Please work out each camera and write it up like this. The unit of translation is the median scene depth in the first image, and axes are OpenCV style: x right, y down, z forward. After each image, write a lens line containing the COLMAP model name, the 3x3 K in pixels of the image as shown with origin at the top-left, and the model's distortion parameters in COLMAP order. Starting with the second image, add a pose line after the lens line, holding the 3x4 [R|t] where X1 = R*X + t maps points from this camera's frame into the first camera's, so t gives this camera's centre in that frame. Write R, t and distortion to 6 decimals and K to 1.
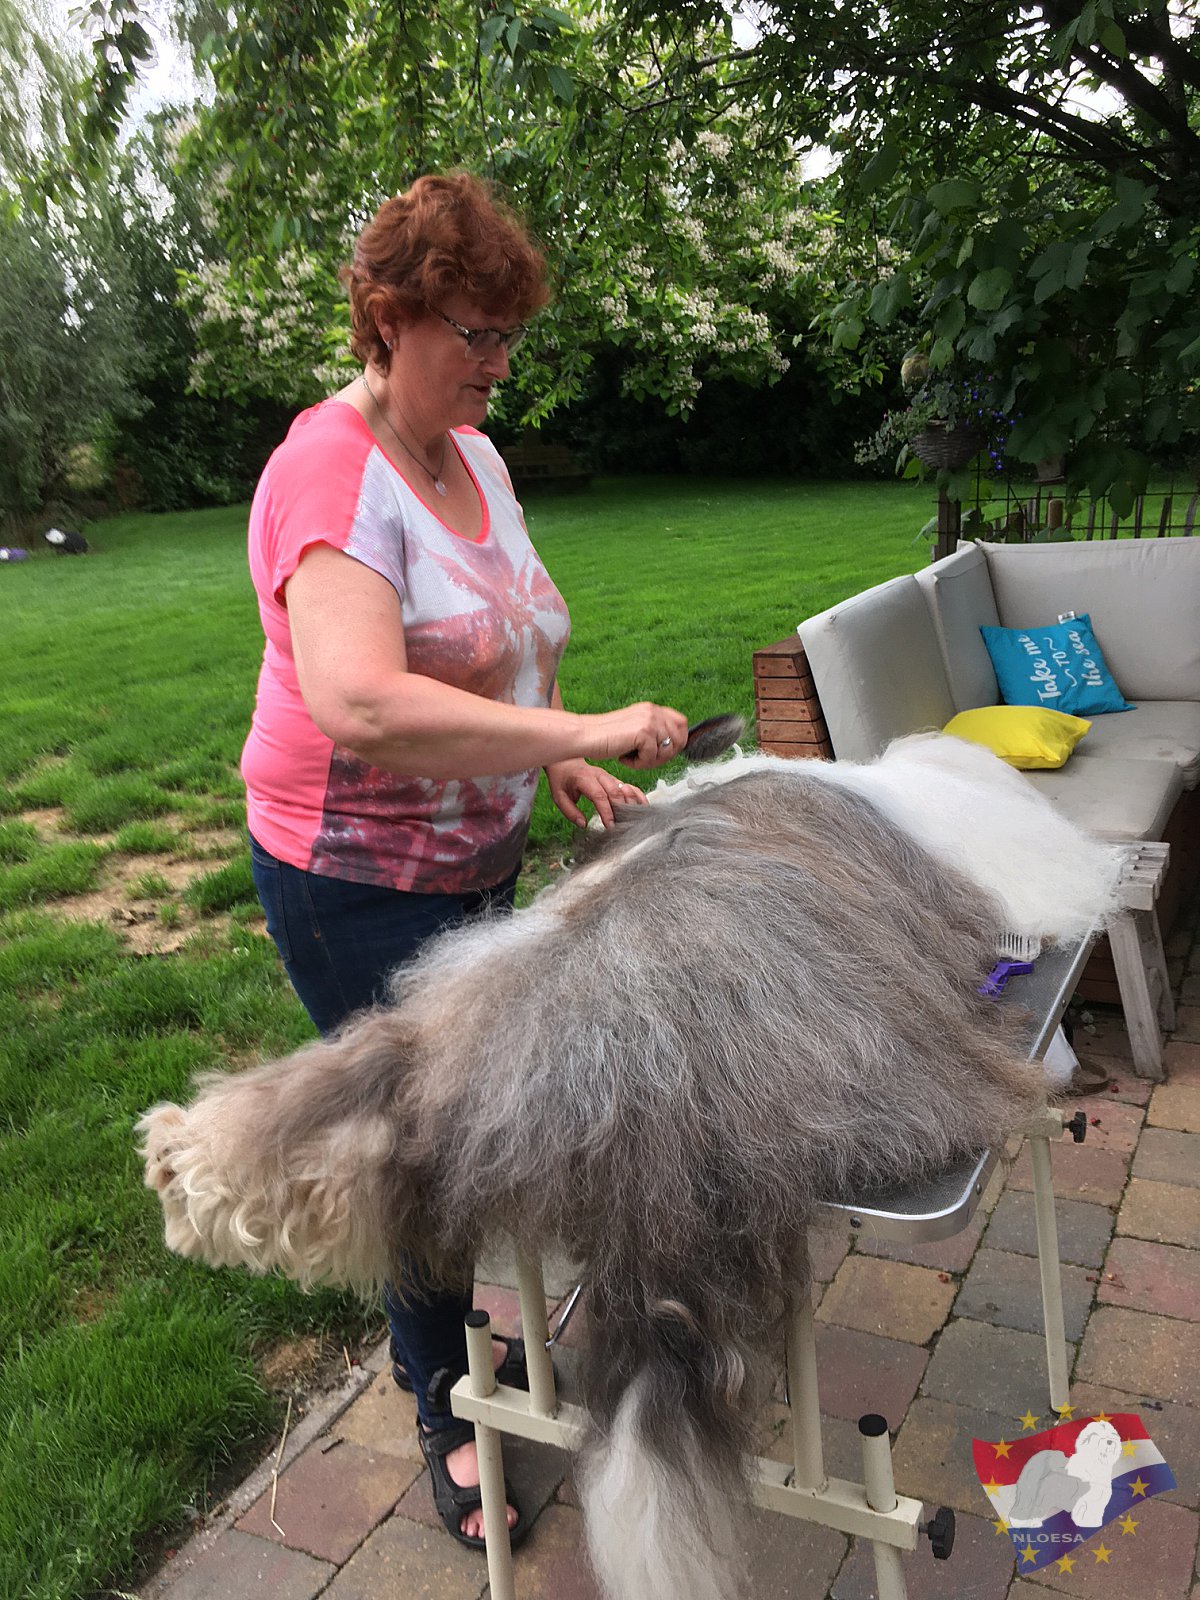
lens RADIAL K [[1374.6, 0, 600.0], [0, 1374.6, 800.0], [0, 0, 1]] dist [0.003354, -0.001320]
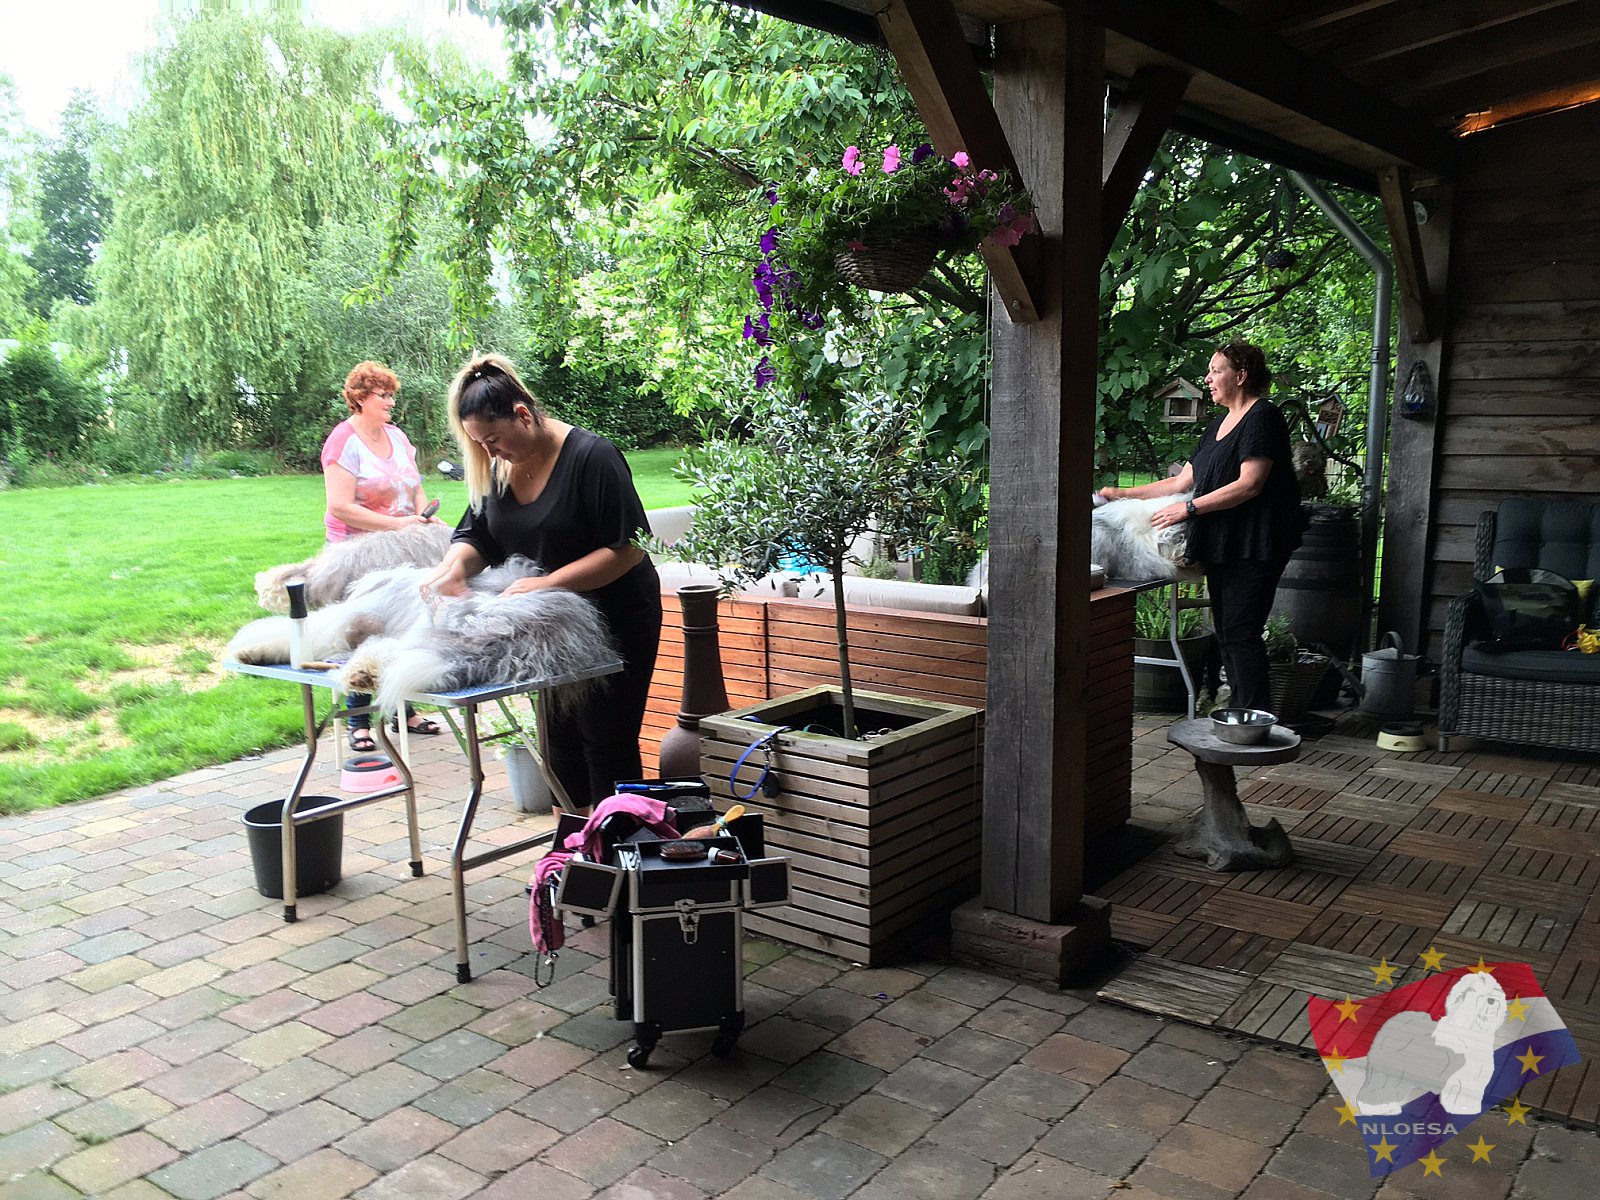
lens RADIAL K [[1374.6, 0, 800.0], [0, 1374.6, 600.0], [0, 0, 1]] dist [0.003354, -0.001320]
pose [[0.982792, 0.082102, -0.165469, 0.169466], [-0.101028, 0.988850, -0.109403, 0.048204], [0.154642, 0.124238, 0.980128, -0.241827]]
